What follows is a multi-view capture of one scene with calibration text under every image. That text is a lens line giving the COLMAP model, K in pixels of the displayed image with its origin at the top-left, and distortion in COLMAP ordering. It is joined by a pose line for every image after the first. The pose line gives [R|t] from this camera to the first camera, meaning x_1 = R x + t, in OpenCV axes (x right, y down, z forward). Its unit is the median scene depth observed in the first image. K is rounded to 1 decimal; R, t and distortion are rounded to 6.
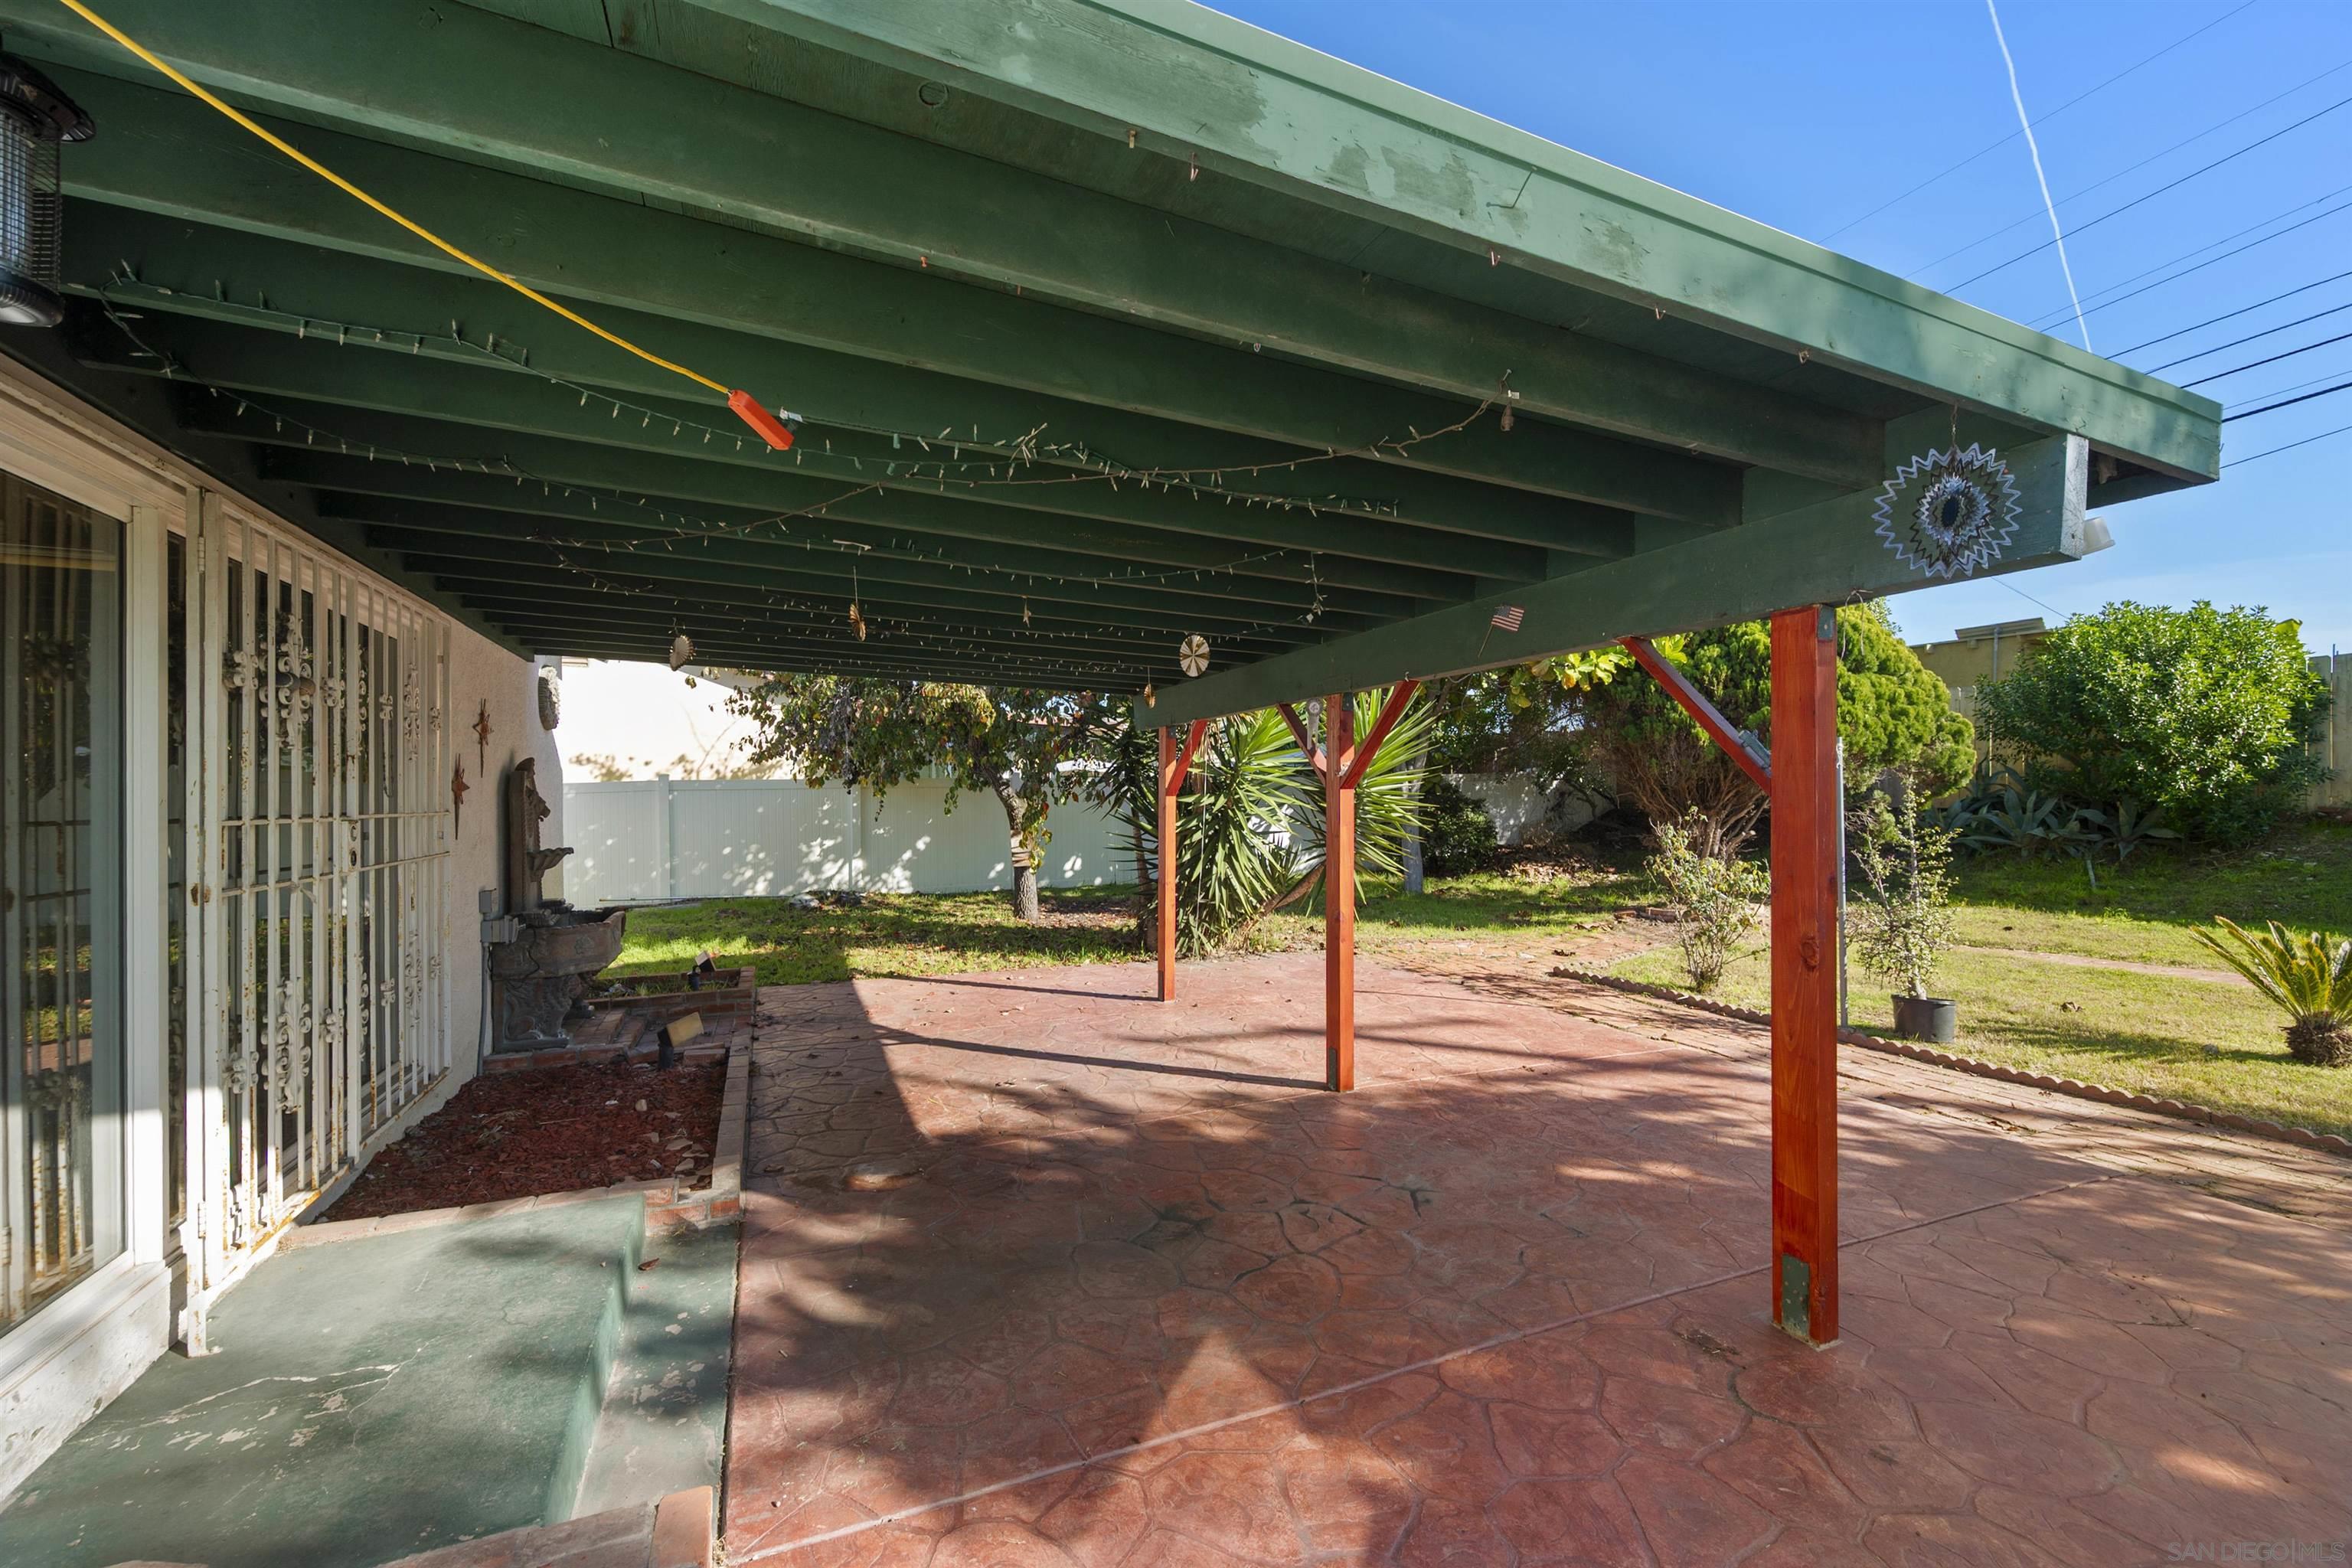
lens RADIAL K [[944.9, 0, 1169.2], [0, 944.9, 799.2], [0, 0, 1]] dist [0.001587, -0.000236]
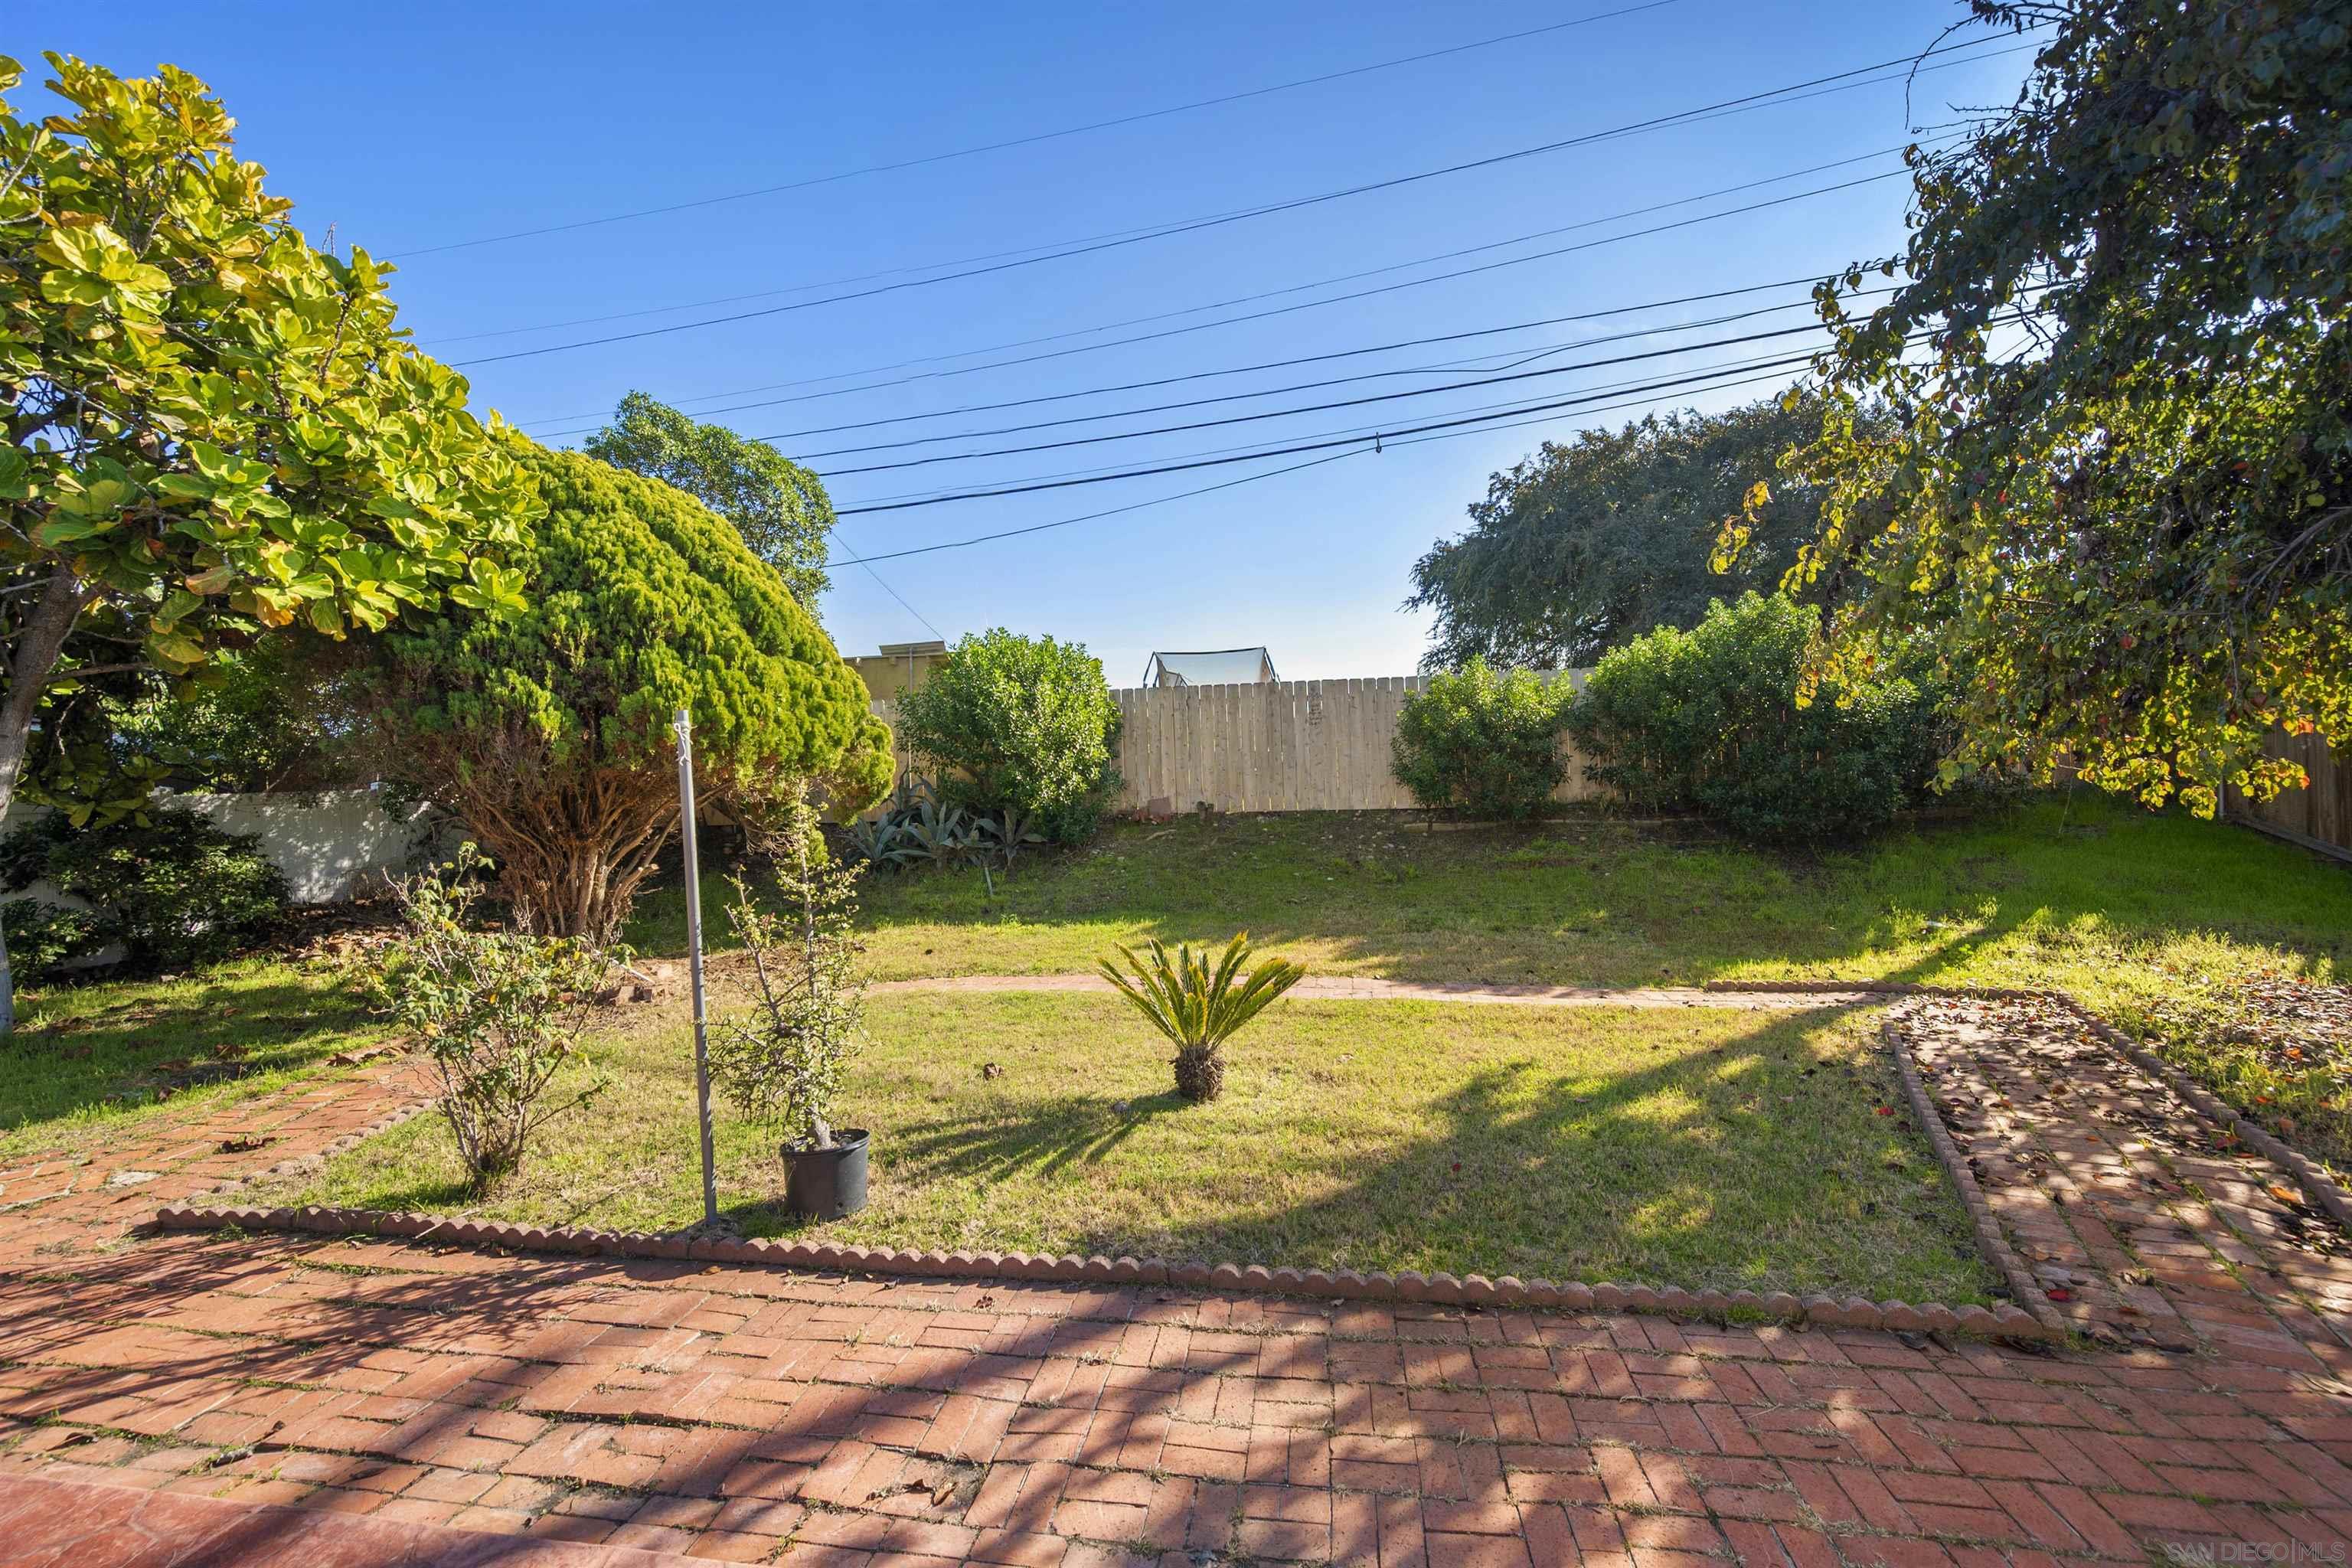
lens RADIAL K [[944.9, 0, 1169.2], [0, 944.9, 799.2], [0, 0, 1]] dist [0.001587, -0.000236]
pose [[0.559103, -0.017411, 0.828916, 0.237666], [0.034630, 0.999397, -0.002365, -0.001138], [-0.828375, 0.030028, 0.559369, 0.264731]]
